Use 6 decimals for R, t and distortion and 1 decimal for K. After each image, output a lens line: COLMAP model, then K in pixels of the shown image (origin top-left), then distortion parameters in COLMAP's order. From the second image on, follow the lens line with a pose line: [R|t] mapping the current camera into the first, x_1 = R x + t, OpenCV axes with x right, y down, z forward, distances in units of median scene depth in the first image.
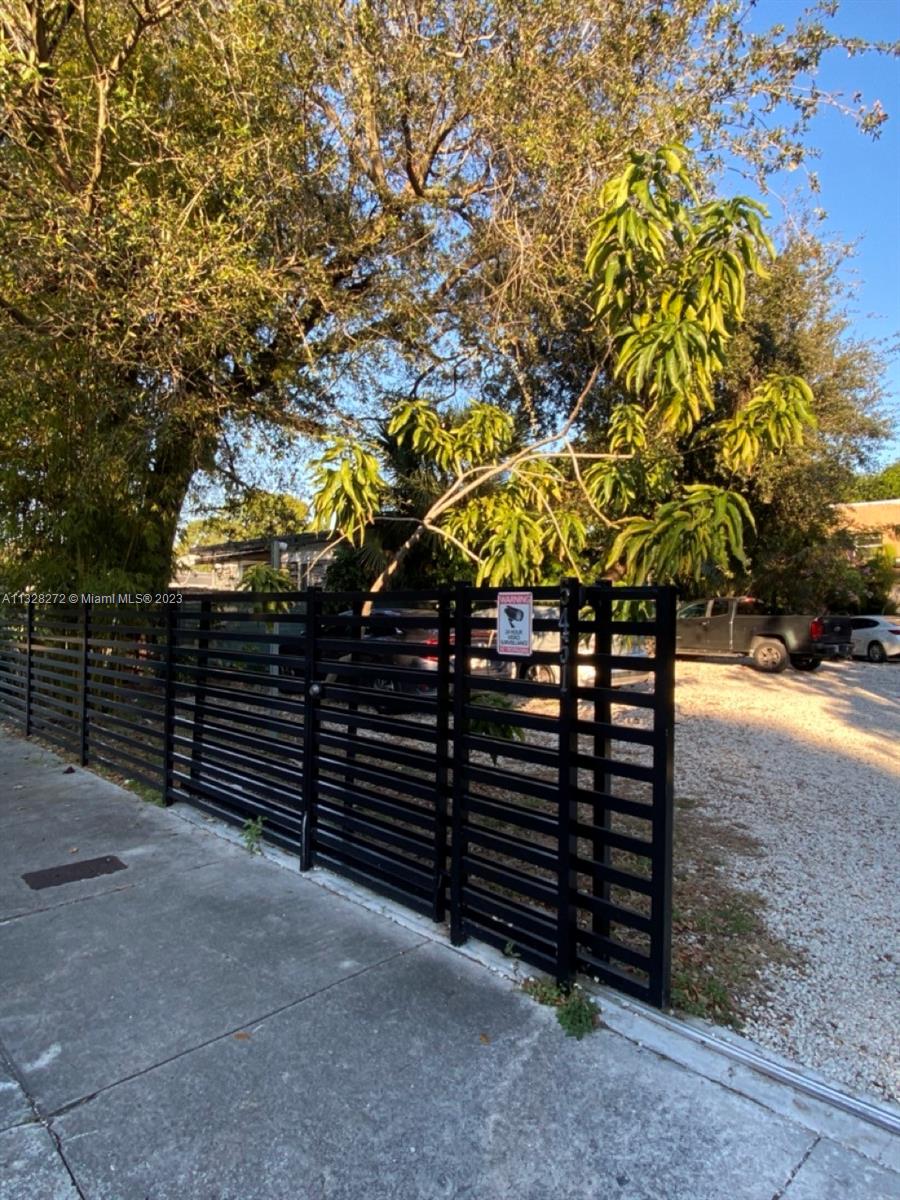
lens RADIAL K [[695.9, 0, 447.9], [0, 695.9, 598.3], [0, 0, 1]] dist [0.002477, -0.002871]
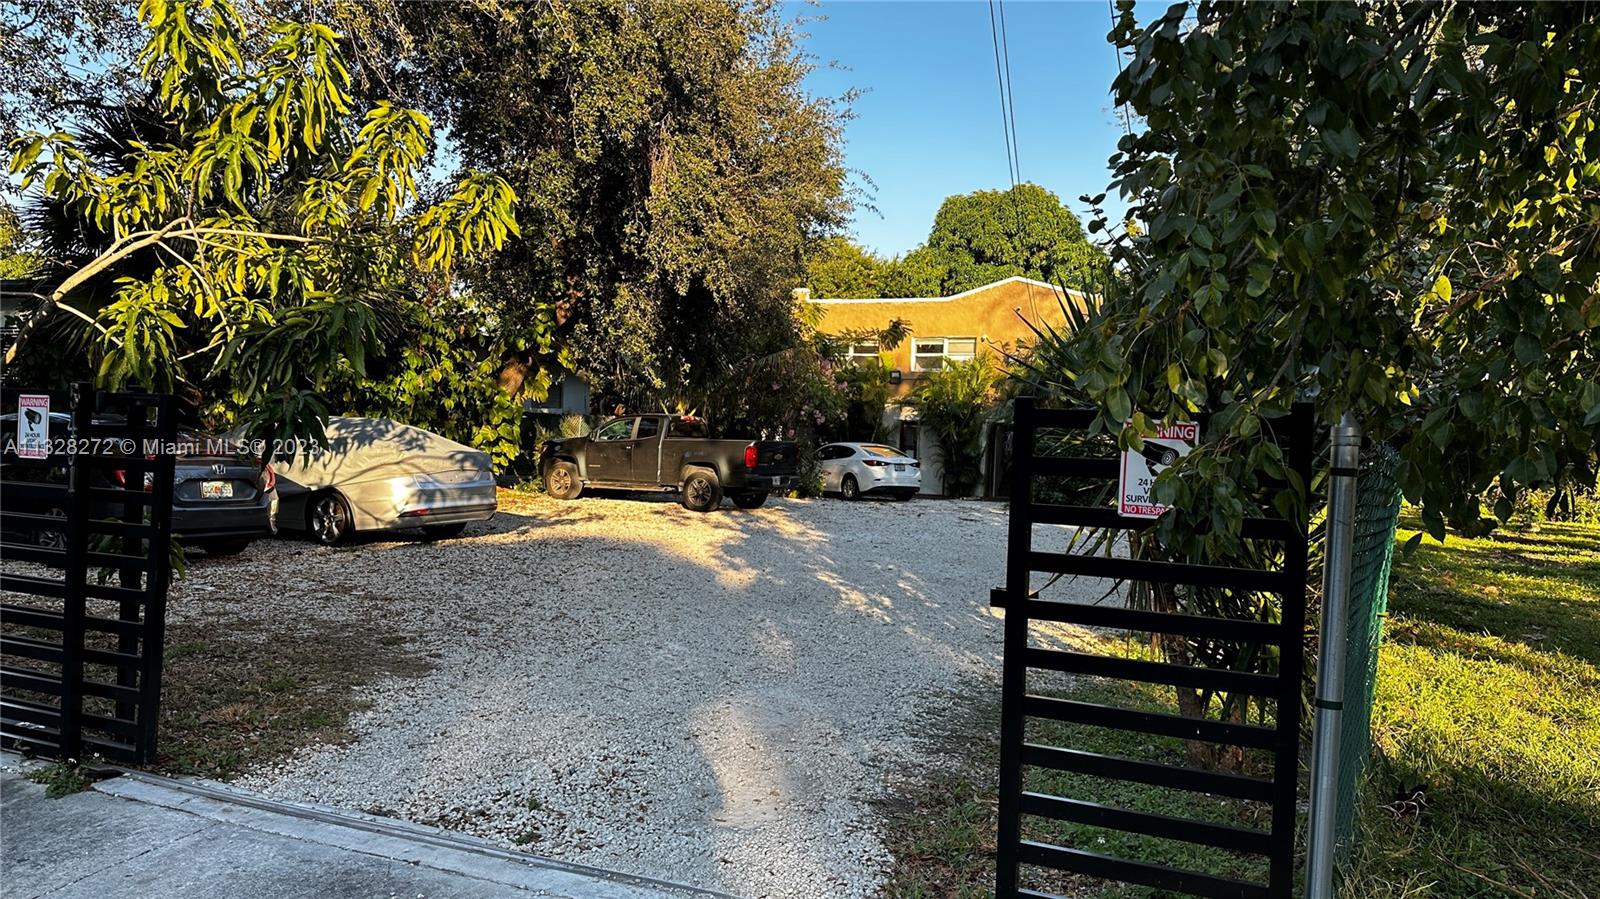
lens RADIAL K [[1079.6, 0, 808.6], [0, 1079.6, 459.9], [0, 0, 1]] dist [-0.006345, -0.004686]
pose [[0.911742, 0.020224, 0.410265, 0.461964], [-0.040210, 0.998384, 0.040145, -0.019956], [-0.408790, -0.053099, 0.911082, -0.832284]]
